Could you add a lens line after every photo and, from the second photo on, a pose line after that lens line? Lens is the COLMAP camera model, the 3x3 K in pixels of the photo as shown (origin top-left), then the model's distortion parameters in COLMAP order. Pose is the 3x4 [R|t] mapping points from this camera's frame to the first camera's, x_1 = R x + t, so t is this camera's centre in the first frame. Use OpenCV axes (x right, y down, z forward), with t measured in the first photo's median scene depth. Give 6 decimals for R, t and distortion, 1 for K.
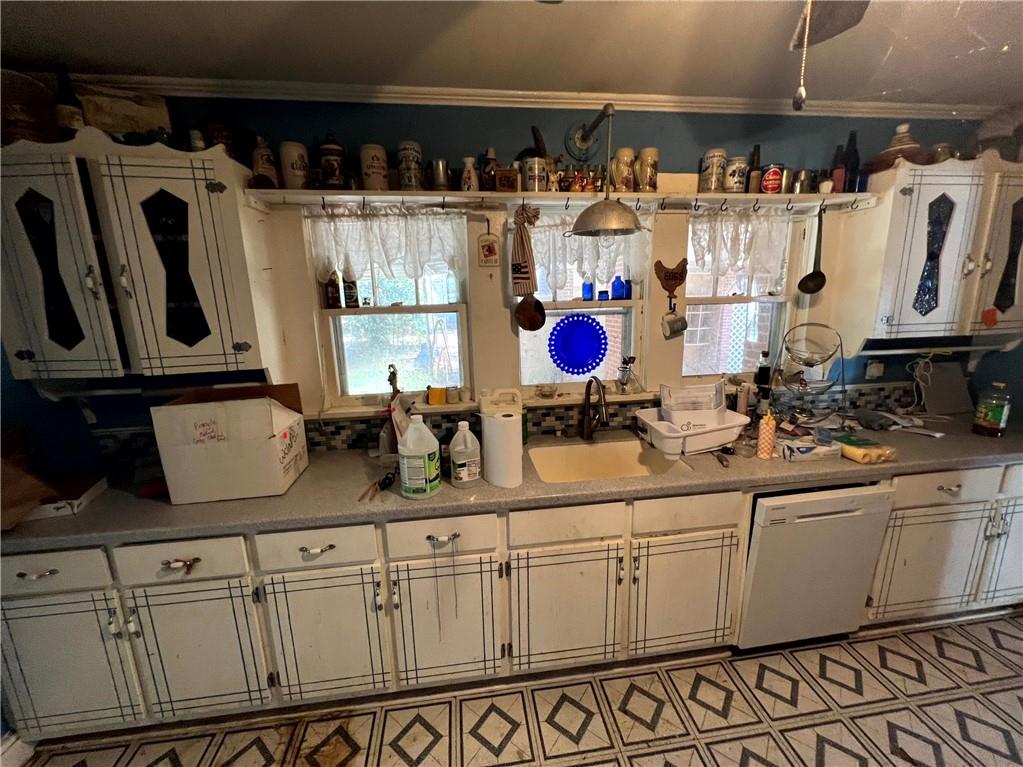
lens RADIAL K [[413.9, 0, 509.5], [0, 413.9, 380.1], [0, 0, 1]] dist [0.001934, -0.000110]
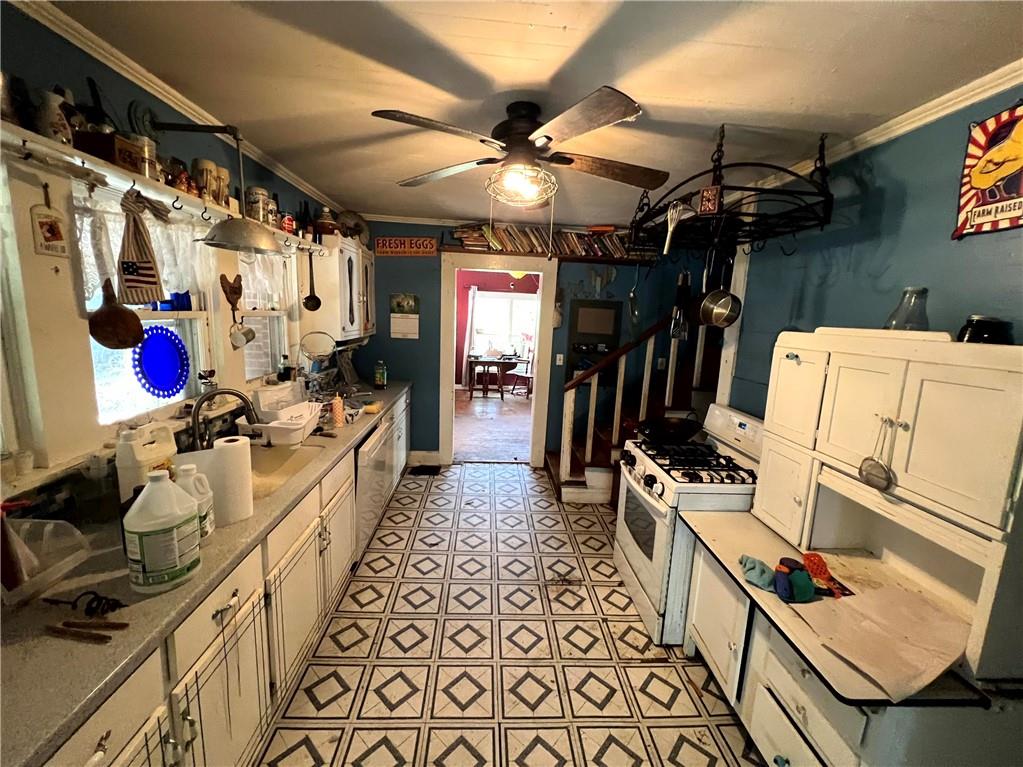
lens RADIAL K [[413.9, 0, 509.5], [0, 413.9, 380.1], [0, 0, 1]] dist [0.001934, -0.000110]
pose [[0.077643, -0.135728, 0.987699, -0.725695], [0.155932, 0.980151, 0.122433, -0.051371], [-0.984712, 0.144508, 0.097266, 0.267148]]
